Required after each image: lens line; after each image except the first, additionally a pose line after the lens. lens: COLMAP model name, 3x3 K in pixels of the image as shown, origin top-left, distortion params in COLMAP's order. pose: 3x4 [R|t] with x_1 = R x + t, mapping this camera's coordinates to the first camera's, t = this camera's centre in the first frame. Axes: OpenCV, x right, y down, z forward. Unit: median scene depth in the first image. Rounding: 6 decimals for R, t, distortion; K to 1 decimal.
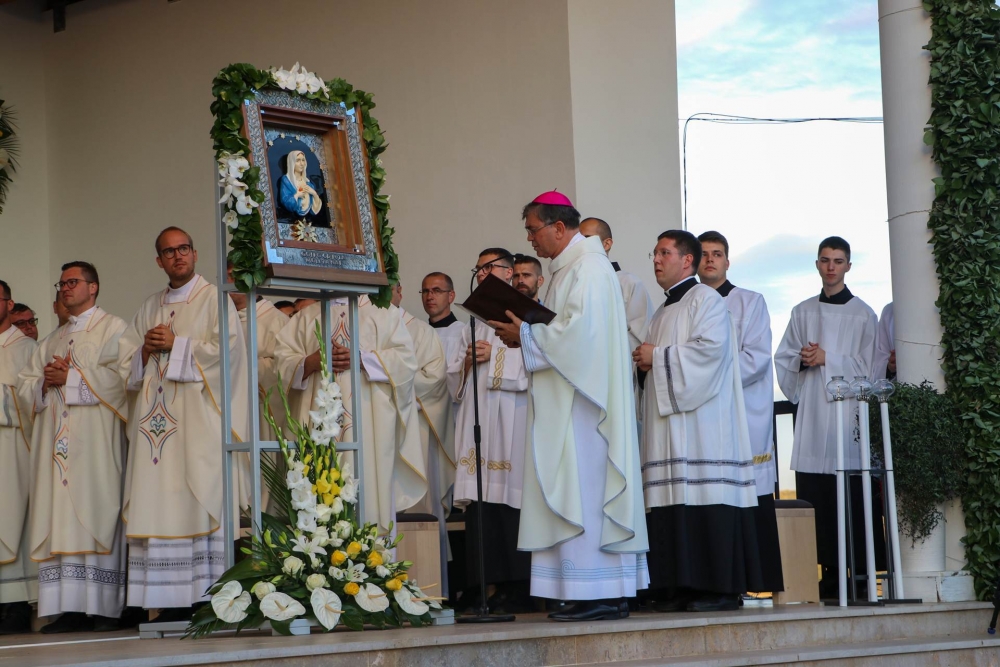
lens RADIAL K [[2327.2, 0, 496.4], [0, 2327.2, 331.2], [0, 0, 1]] dist [0.307725, 0.000000]
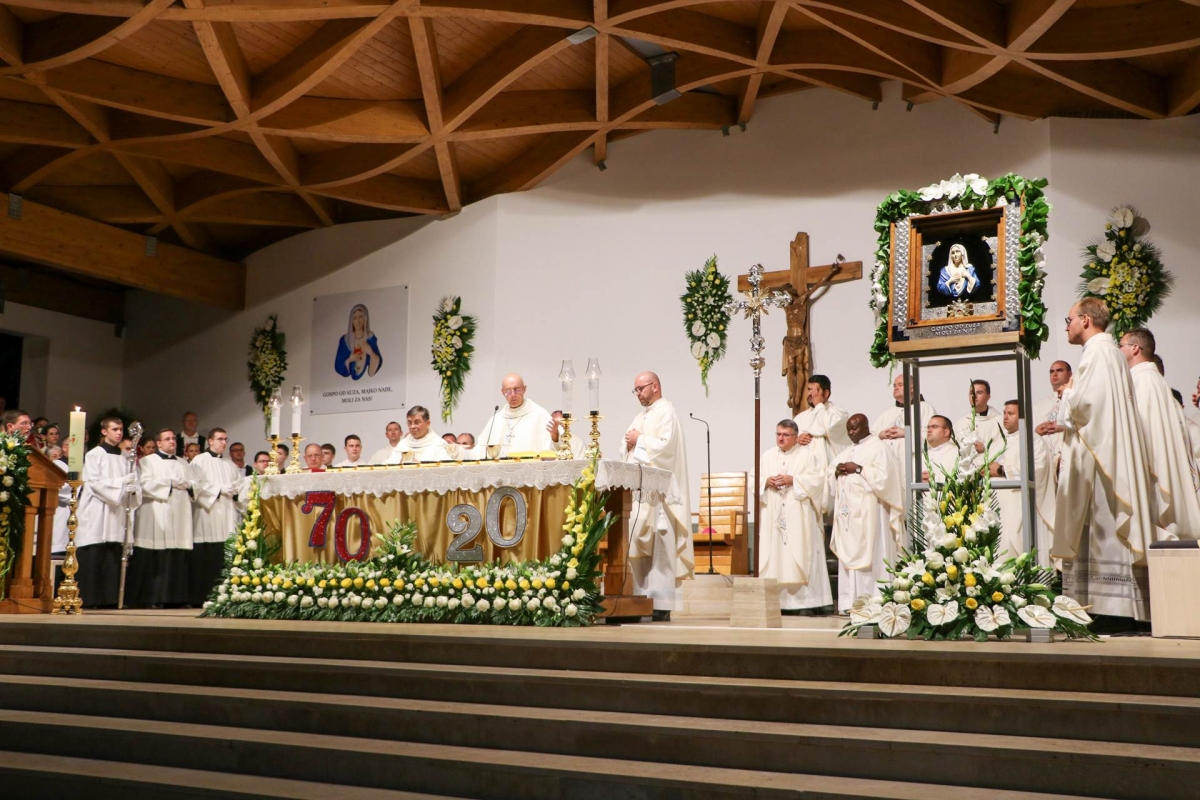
lens RADIAL K [[1332.1, 0, 592.9], [0, 1332.1, 401.9], [0, 0, 1]] dist [-0.015834, 0.000000]
pose [[0.240301, -0.095773, -0.965962, 0.558409], [0.079665, 0.993710, -0.078707, 0.046556], [0.967424, -0.058040, 0.246419, 0.665018]]
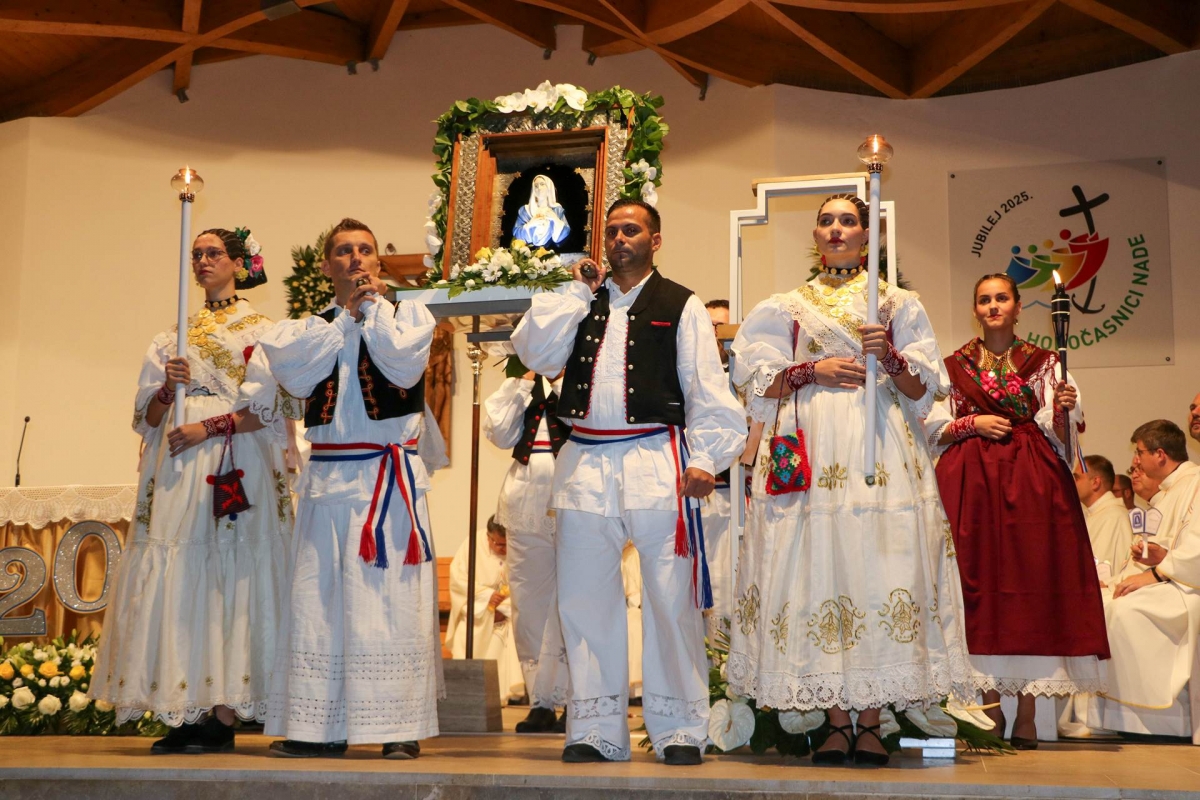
lens RADIAL K [[1573.7, 0, 598.0], [0, 1573.7, 405.3], [0, 0, 1]] dist [0.058459, 0.000000]
pose [[0.528934, -0.096246, -0.843188, 0.379340], [0.060194, 0.995301, -0.075850, 0.043601], [0.846526, -0.010635, 0.532242, 0.643033]]
